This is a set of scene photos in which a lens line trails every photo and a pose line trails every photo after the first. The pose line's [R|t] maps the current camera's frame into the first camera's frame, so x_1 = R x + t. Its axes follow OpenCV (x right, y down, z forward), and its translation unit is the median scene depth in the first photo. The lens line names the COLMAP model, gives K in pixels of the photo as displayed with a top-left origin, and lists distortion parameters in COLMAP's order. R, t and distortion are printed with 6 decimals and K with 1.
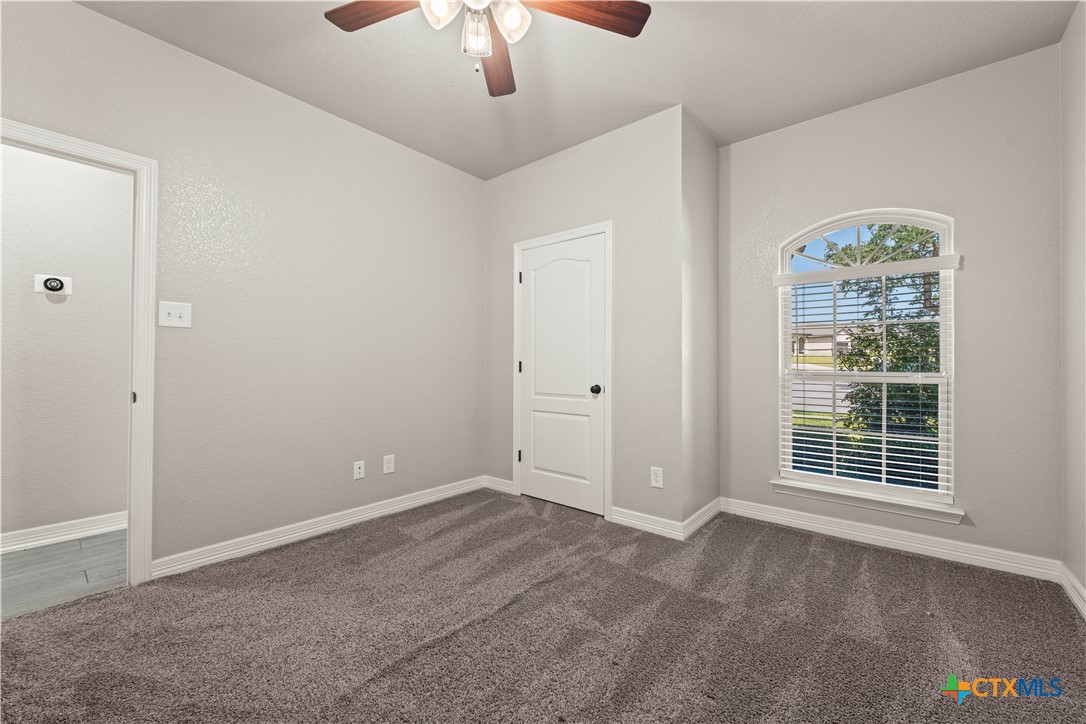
lens RADIAL K [[429.9, 0, 552.2], [0, 429.9, 364.6], [0, 0, 1]] dist [0.000902, 0.000445]
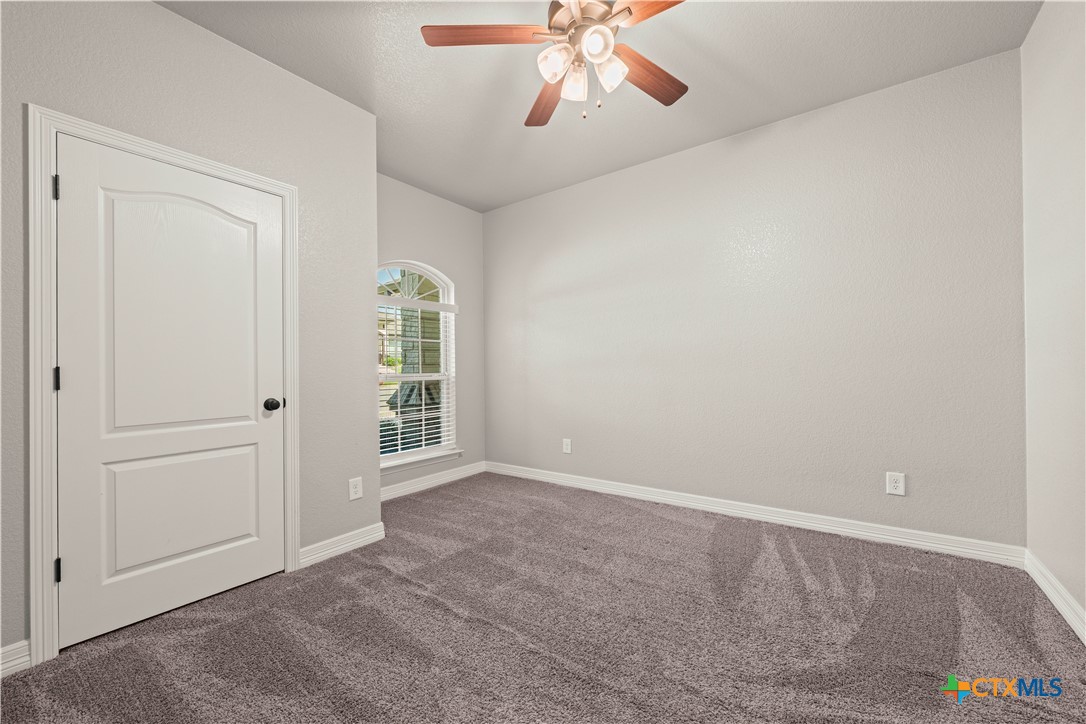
lens RADIAL K [[429.9, 0, 552.2], [0, 429.9, 364.6], [0, 0, 1]] dist [0.000902, 0.000445]
pose [[-0.067028, 0.002883, 0.997747, -0.738914], [0.009084, 0.999956, -0.002279, -0.005248], [-0.997710, 0.008911, -0.067052, 0.634004]]
